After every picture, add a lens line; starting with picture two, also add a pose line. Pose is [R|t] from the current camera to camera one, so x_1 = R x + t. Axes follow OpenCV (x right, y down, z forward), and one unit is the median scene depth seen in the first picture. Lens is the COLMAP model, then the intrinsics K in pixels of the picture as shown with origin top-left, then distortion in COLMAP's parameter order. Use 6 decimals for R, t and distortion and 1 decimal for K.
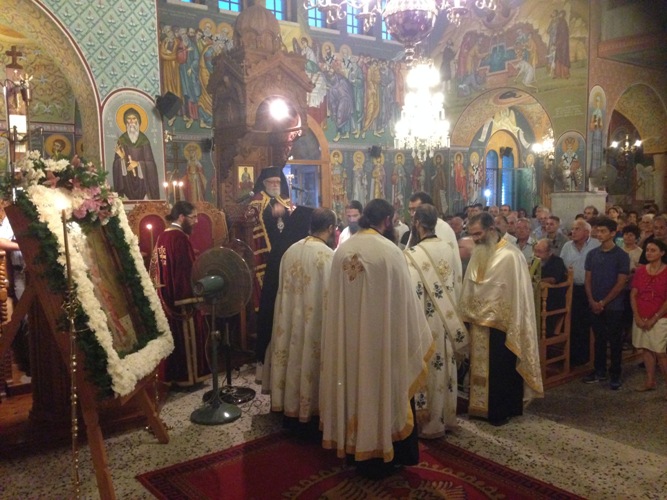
lens RADIAL K [[612.2, 0, 329.2], [0, 612.2, 252.1], [0, 0, 1]] dist [0.047402, 0.000000]
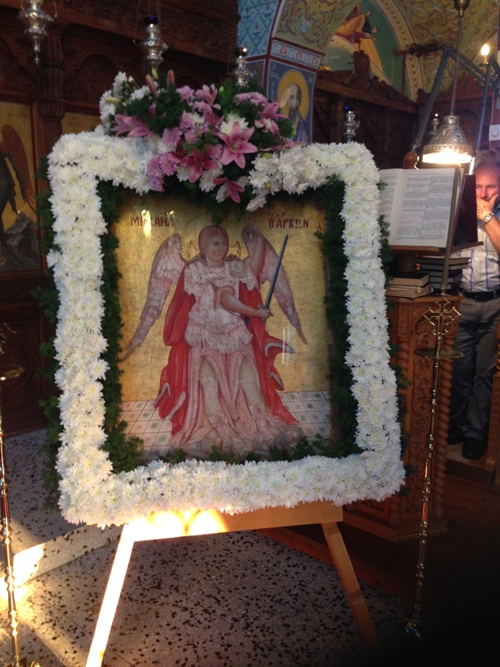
lens RADIAL K [[612.2, 0, 252.5], [0, 612.2, 336.8], [0, 0, 1]] dist [0.047402, 0.000000]
pose [[0.212411, 0.206219, -0.955173, 0.084131], [-0.096785, 0.977112, 0.189432, -0.020449], [0.972375, 0.052209, 0.227509, 0.480745]]
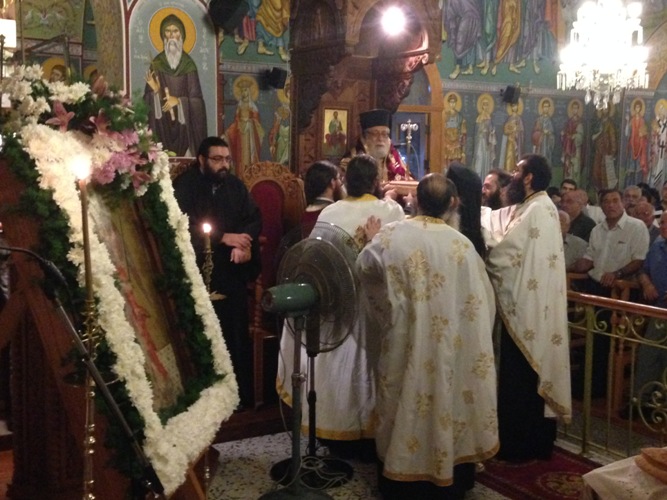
lens RADIAL K [[842.6, 0, 323.9], [0, 842.6, 253.2], [0, 0, 1]] dist [0.070068, 0.000000]
pose [[0.994510, 0.041066, -0.096249, -0.057380], [-0.039157, 0.998999, 0.021637, -0.007212], [0.097041, -0.017749, 0.995122, 0.107338]]
